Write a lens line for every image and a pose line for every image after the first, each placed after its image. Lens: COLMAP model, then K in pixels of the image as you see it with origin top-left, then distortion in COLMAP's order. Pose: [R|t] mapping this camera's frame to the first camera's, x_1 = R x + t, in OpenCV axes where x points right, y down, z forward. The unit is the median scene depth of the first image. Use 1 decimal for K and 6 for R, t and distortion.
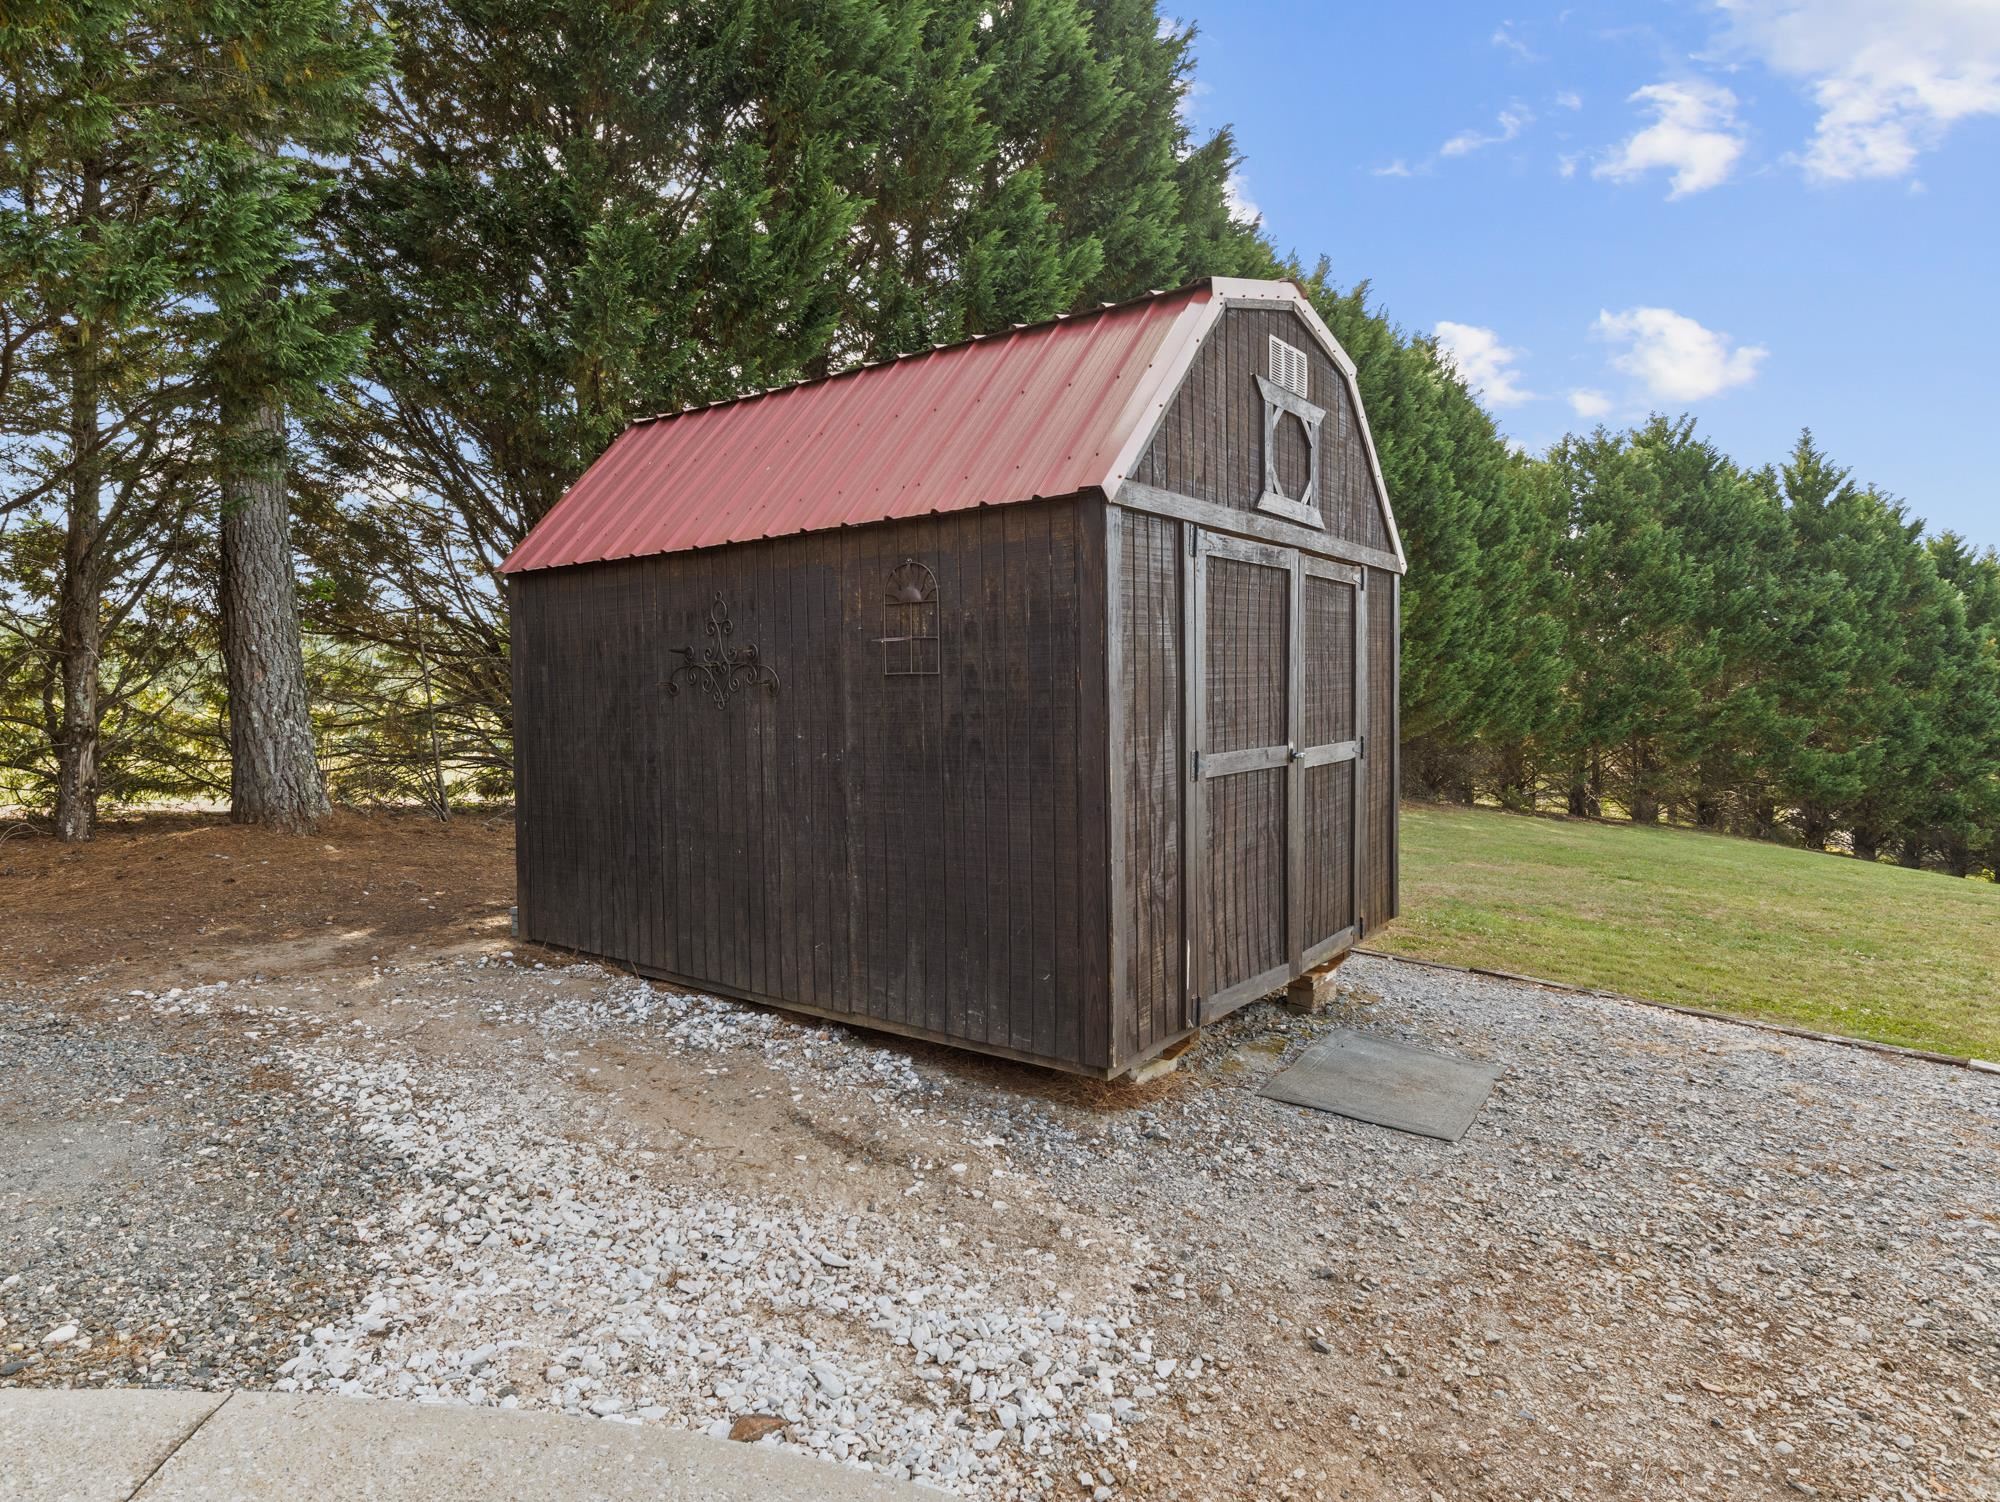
lens RADIAL K [[1081.7, 0, 1000.0], [0, 1081.7, 751.0], [0, 0, 1]] dist [-0.000066, -0.000745]
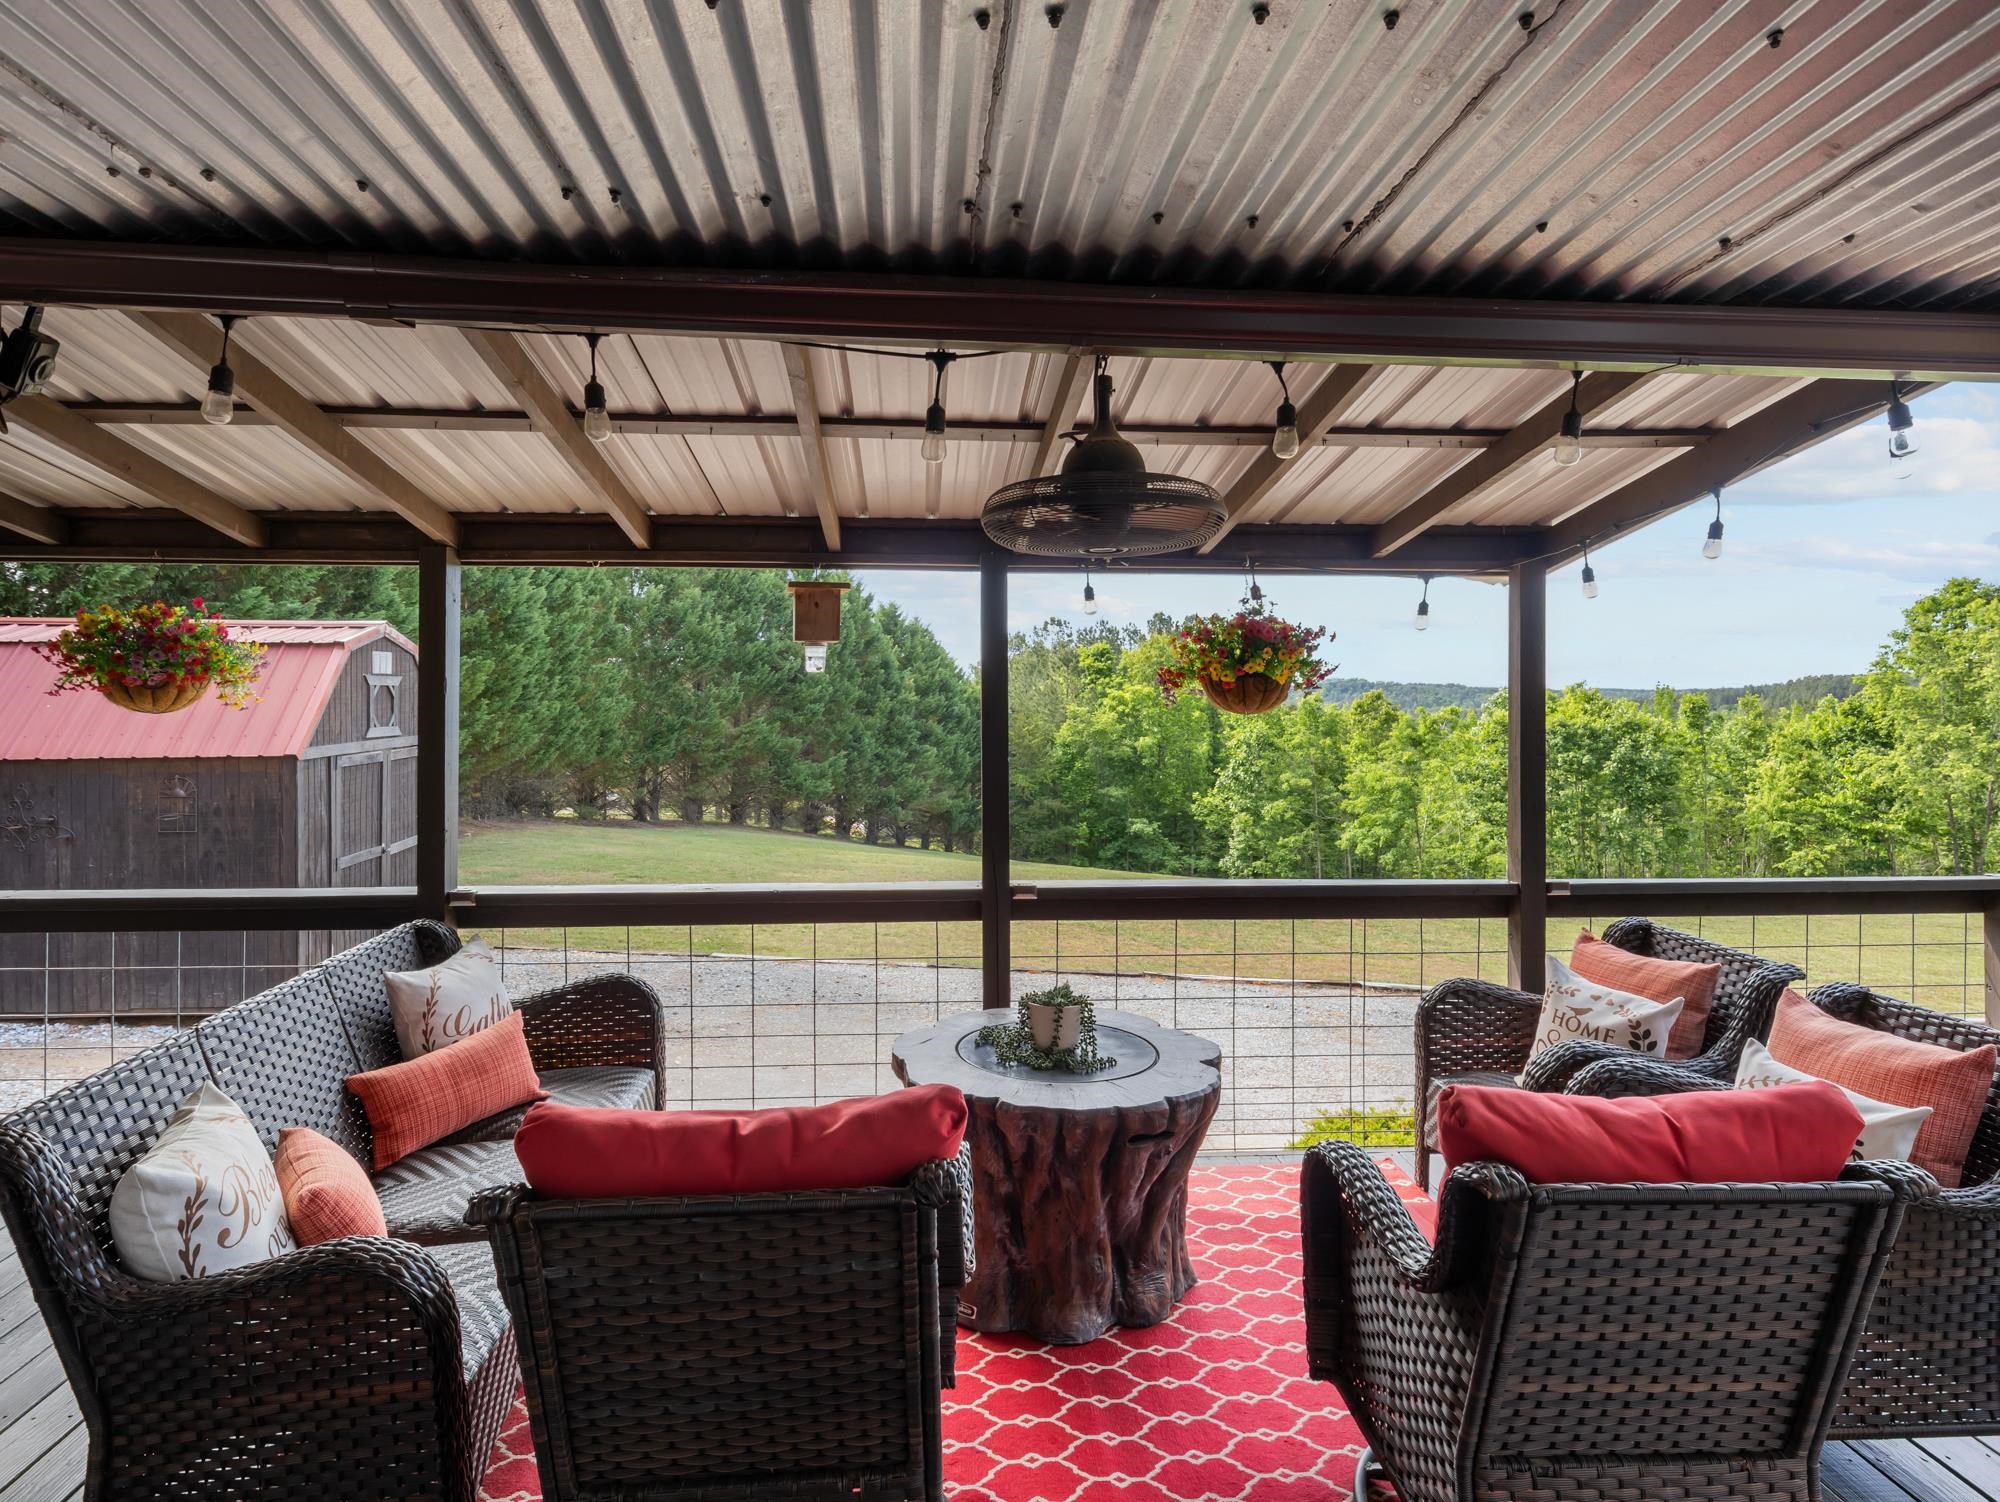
lens RADIAL K [[1148.2, 0, 993.3], [0, 1148.2, 698.5], [0, 0, 1]] dist [0.001770, 0.002902]
pose [[0.730079, 0.008231, 0.683313, -0.058963], [0.018065, 0.999346, -0.031339, -0.030265], [-0.683124, 0.035224, 0.729452, -0.216572]]
